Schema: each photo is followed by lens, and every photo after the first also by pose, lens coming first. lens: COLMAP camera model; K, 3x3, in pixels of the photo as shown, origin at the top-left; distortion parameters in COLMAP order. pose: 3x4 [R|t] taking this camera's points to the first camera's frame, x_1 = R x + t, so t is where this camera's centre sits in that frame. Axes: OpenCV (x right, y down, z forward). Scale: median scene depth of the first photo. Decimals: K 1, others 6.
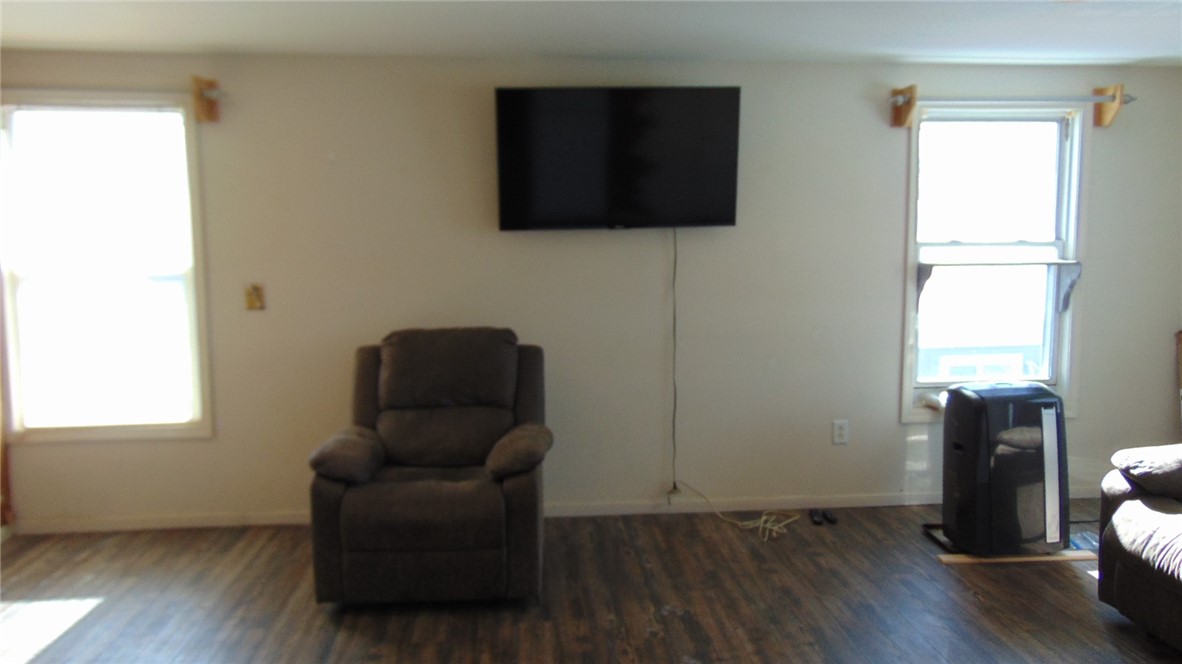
lens RADIAL K [[868.4, 0, 590.9], [0, 868.4, 332.3], [0, 0, 1]] dist [-0.031285, 0.010718]
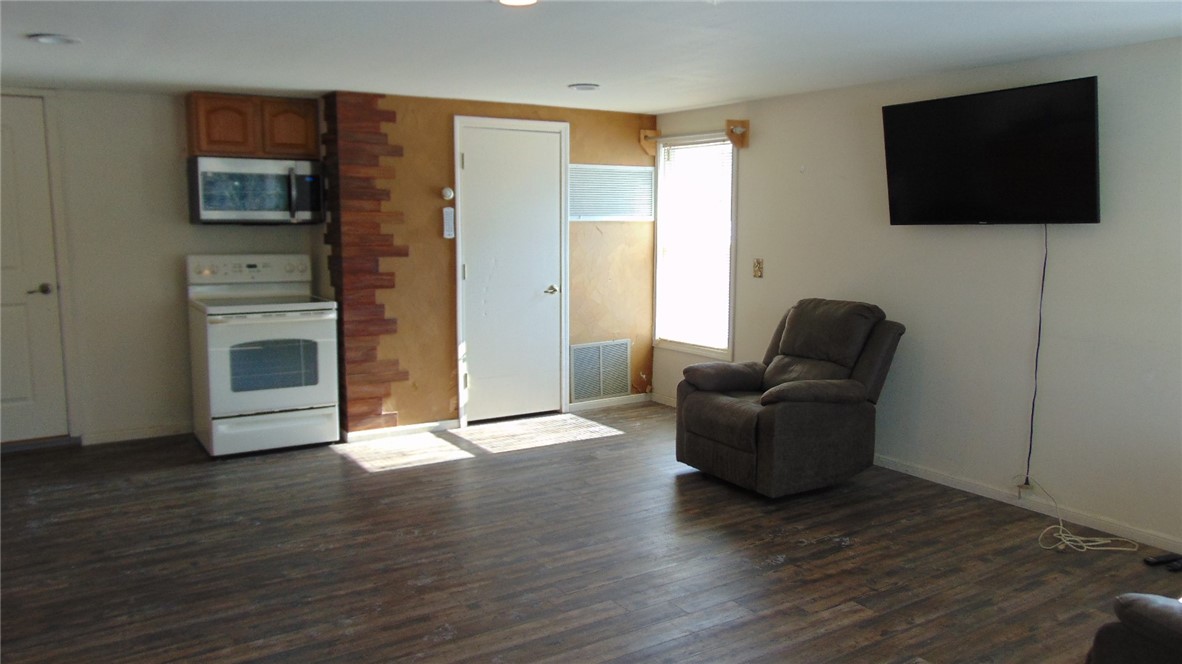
lens RADIAL K [[868.4, 0, 588.9], [0, 868.4, 332.1], [0, 0, 1]] dist [-0.031285, 0.010718]
pose [[0.464512, 0.120407, -0.877343, 0.783312], [-0.106346, 0.991128, 0.079718, -0.021360], [0.879158, 0.056272, 0.473196, 0.081104]]
